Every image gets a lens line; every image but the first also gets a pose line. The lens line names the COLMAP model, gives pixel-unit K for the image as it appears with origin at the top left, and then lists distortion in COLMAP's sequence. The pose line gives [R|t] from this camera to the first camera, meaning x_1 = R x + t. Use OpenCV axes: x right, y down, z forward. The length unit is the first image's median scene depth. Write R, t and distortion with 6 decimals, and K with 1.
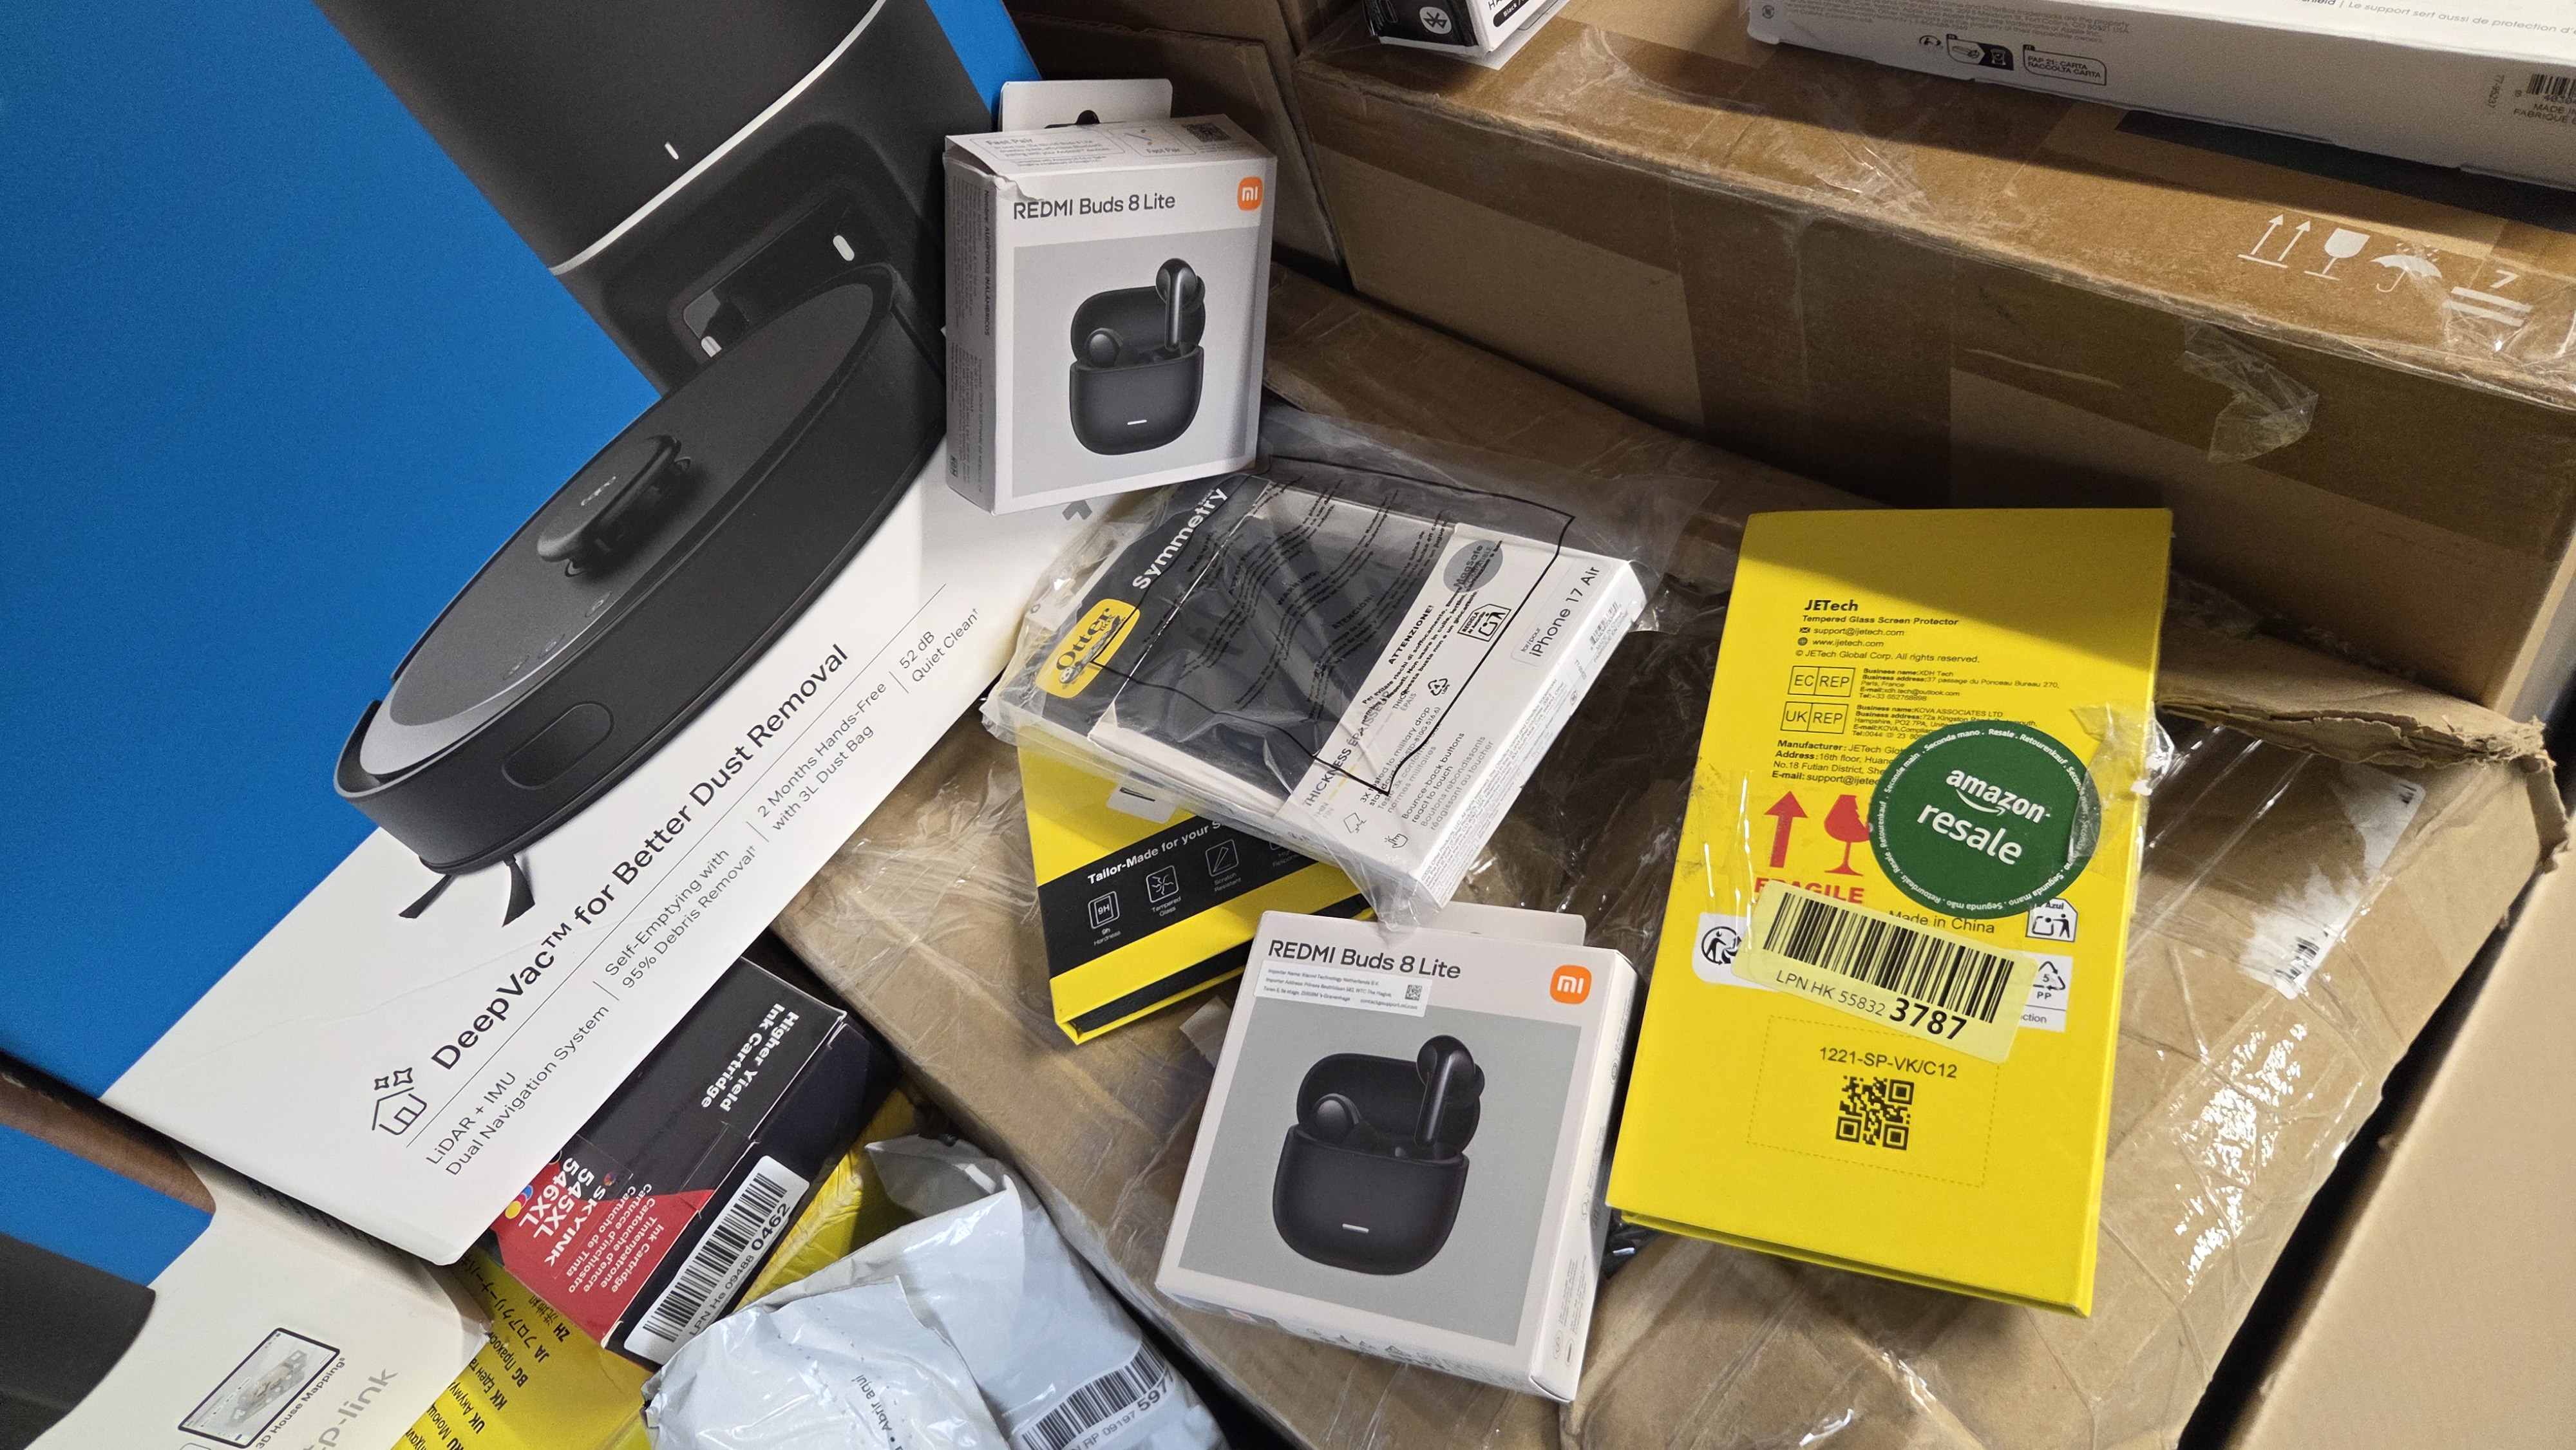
lens RADIAL K [[1729.5, 0, 1277.6], [0, 1729.5, 724.9], [0, 0, 1]] dist [0.066801, -0.063718]
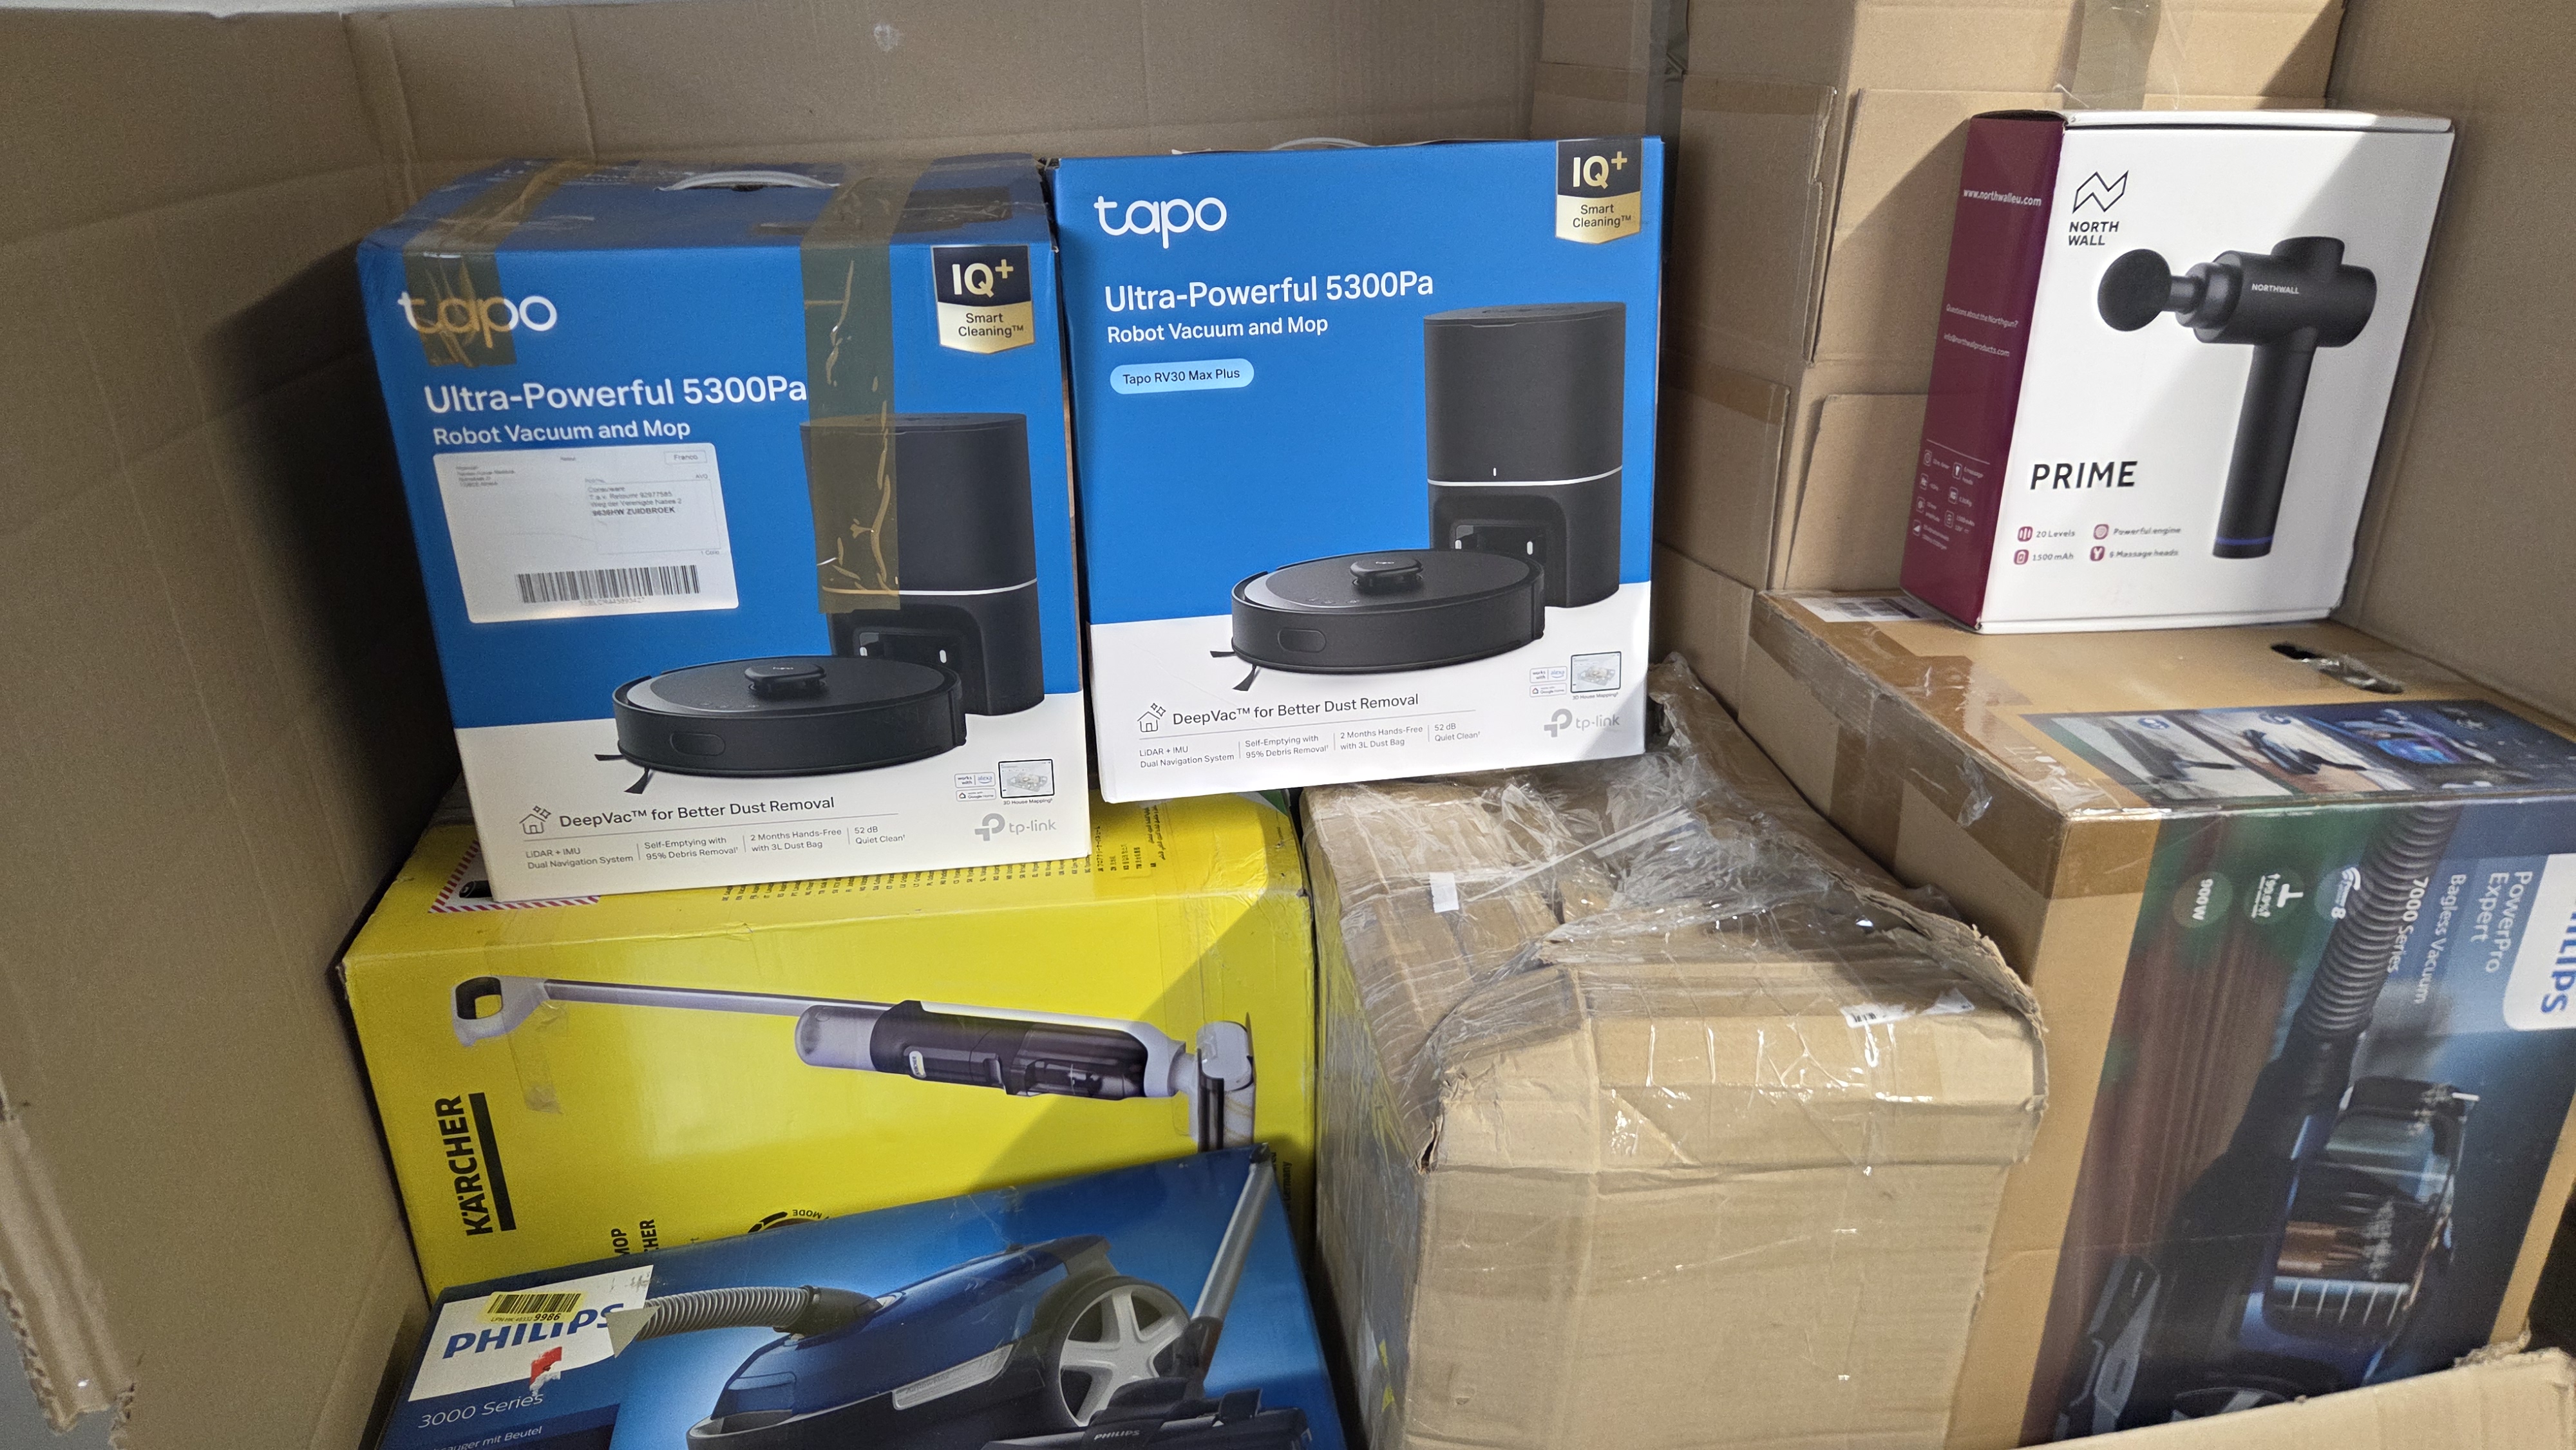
lens RADIAL K [[1729.5, 0, 1306.0], [0, 1729.5, 750.9], [0, 0, 1]] dist [0.066801, -0.063718]
pose [[0.736727, 0.490238, -0.465725, 0.701376], [-0.644898, 0.716507, -0.265939, 0.690515], [0.203322, 0.496270, 0.844024, -0.826419]]
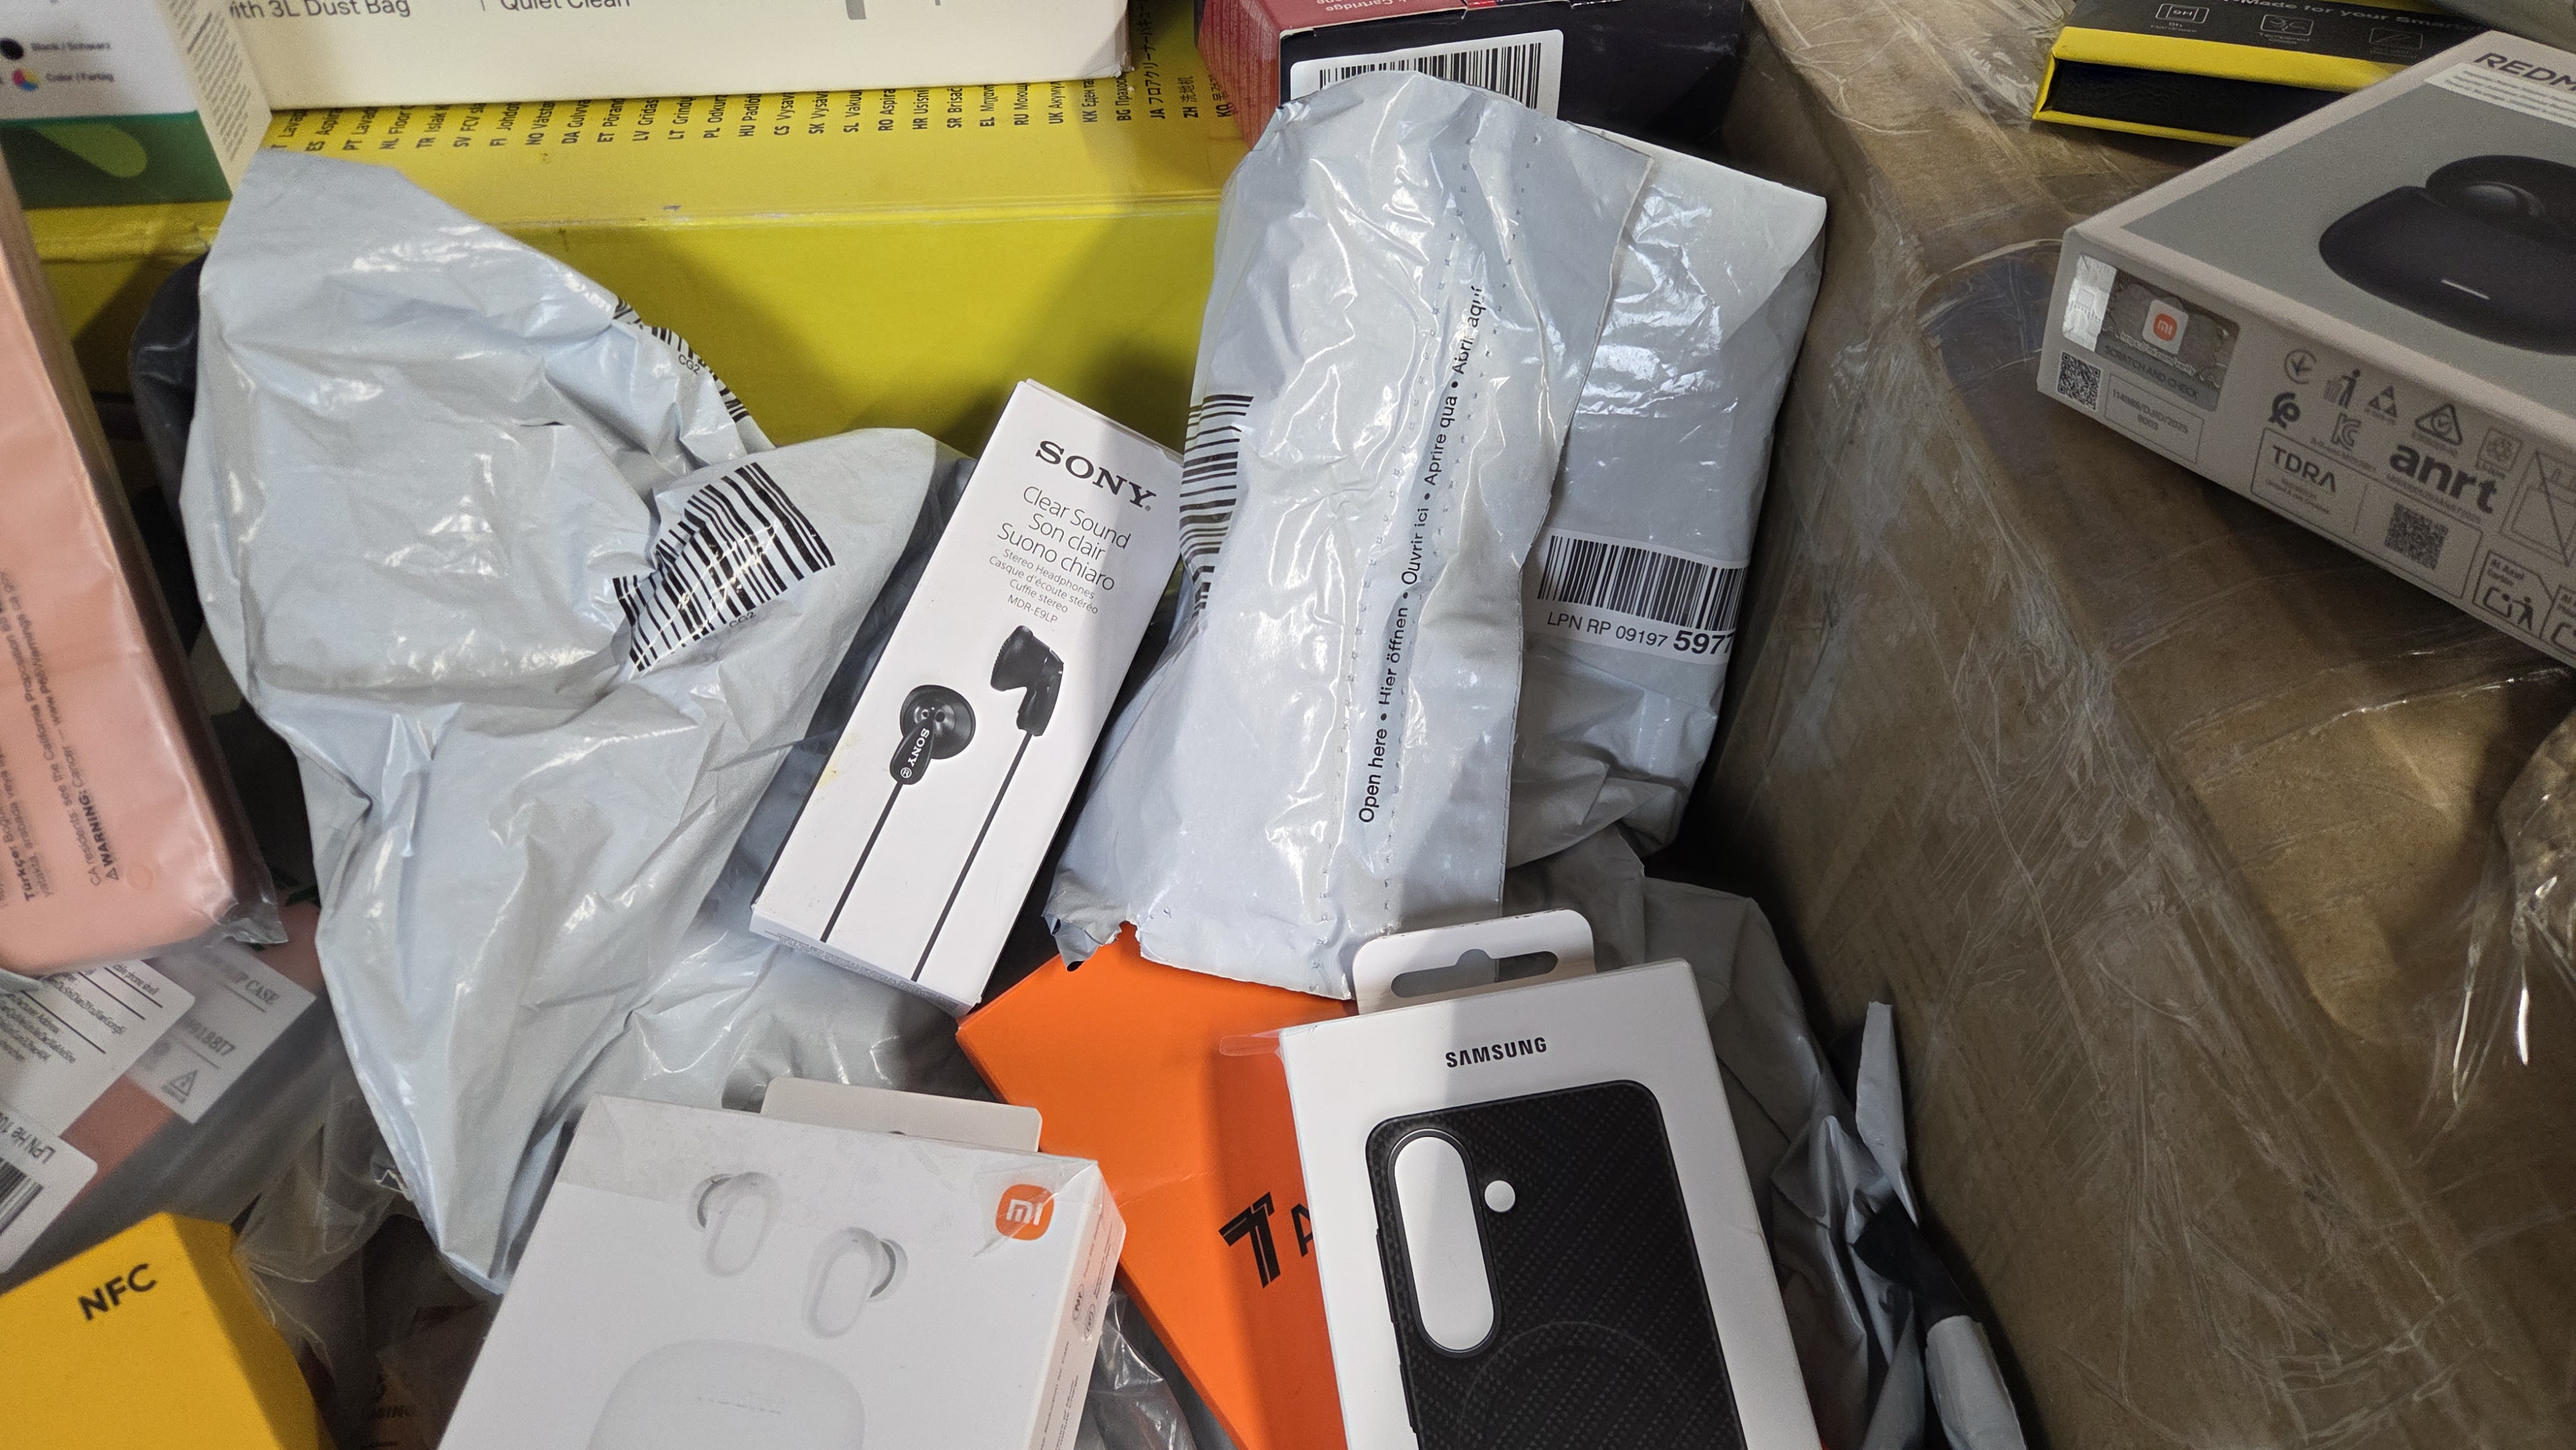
lens RADIAL K [[1729.5, 0, 1260.7], [0, 1729.5, 740.6], [0, 0, 1]] dist [0.066801, -0.063718]
pose [[0.707590, 0.666618, -0.234388, -0.003524], [-0.674959, 0.735799, 0.055046, 0.527750], [0.209157, 0.119252, 0.970584, 0.278896]]
